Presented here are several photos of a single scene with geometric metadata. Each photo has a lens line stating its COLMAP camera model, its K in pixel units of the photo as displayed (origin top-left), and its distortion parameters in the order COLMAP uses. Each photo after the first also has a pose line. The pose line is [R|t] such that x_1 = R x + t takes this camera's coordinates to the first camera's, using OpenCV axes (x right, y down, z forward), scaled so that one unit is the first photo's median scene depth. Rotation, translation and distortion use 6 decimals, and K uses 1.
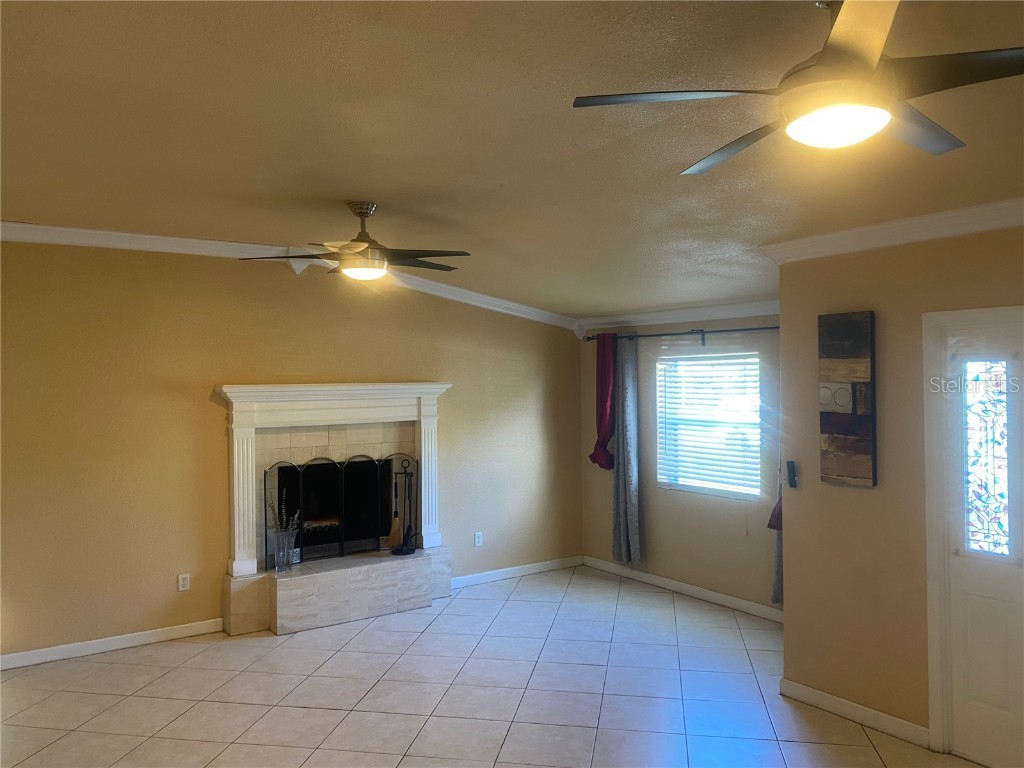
lens RADIAL K [[774.0, 0, 508.7], [0, 774.0, 371.6], [0, 0, 1]] dist [0.024488, -0.007124]
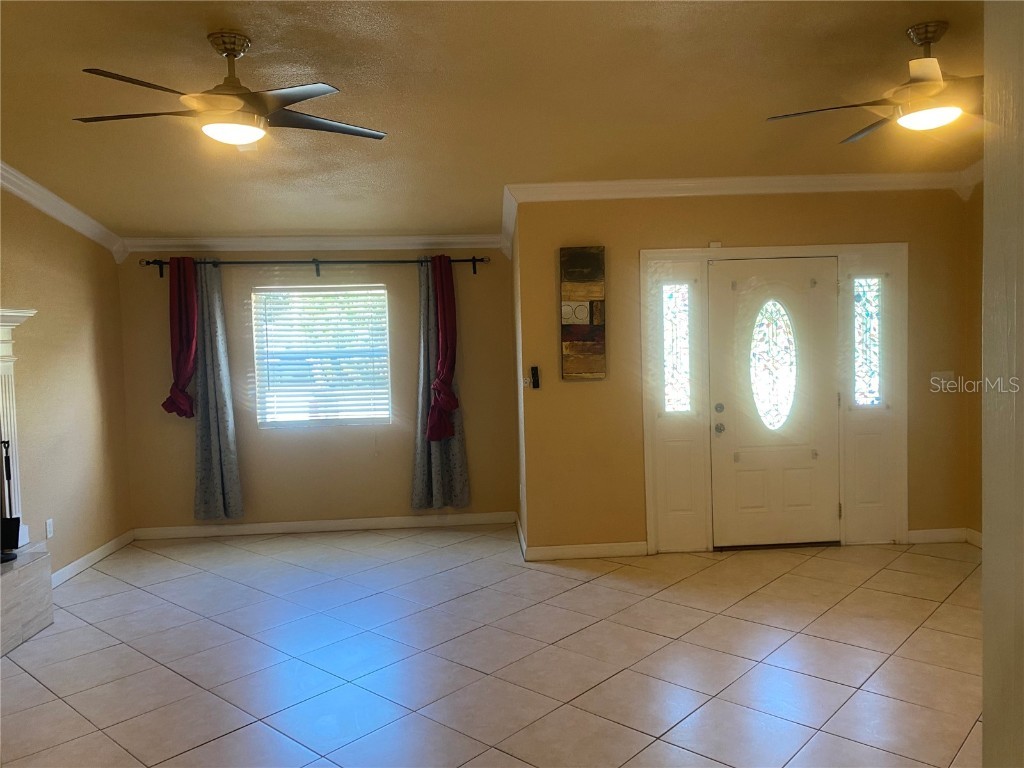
lens RADIAL K [[787.1, 0, 512.0], [0, 787.1, 384.0], [0, 0, 1]] dist [0.046617, -0.002531]
pose [[0.526503, -0.056317, 0.848306, -0.495232], [0.013046, 0.998221, 0.058172, 0.049383], [-0.850073, -0.019561, 0.526301, 0.270324]]
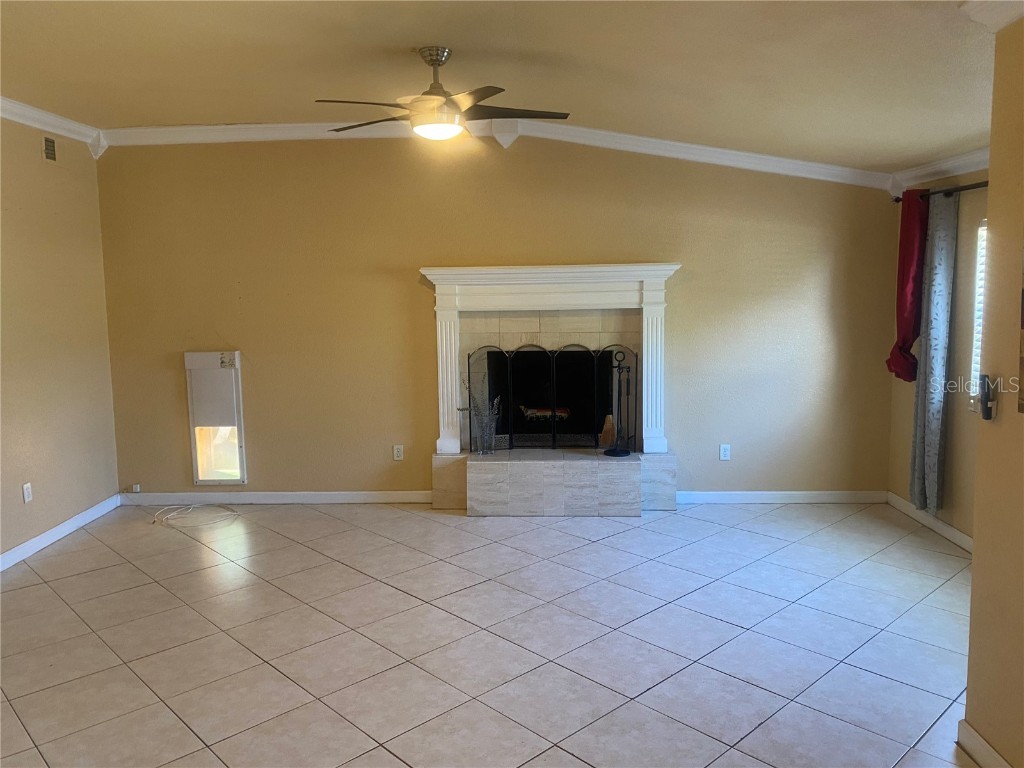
lens RADIAL K [[774.0, 0, 508.7], [0, 774.0, 371.6], [0, 0, 1]] dist [0.024488, -0.007124]
pose [[0.802068, 0.063356, -0.593863, 0.301930], [0.012469, 0.992364, 0.122709, 0.026781], [0.597103, -0.105826, 0.795153, 0.224459]]
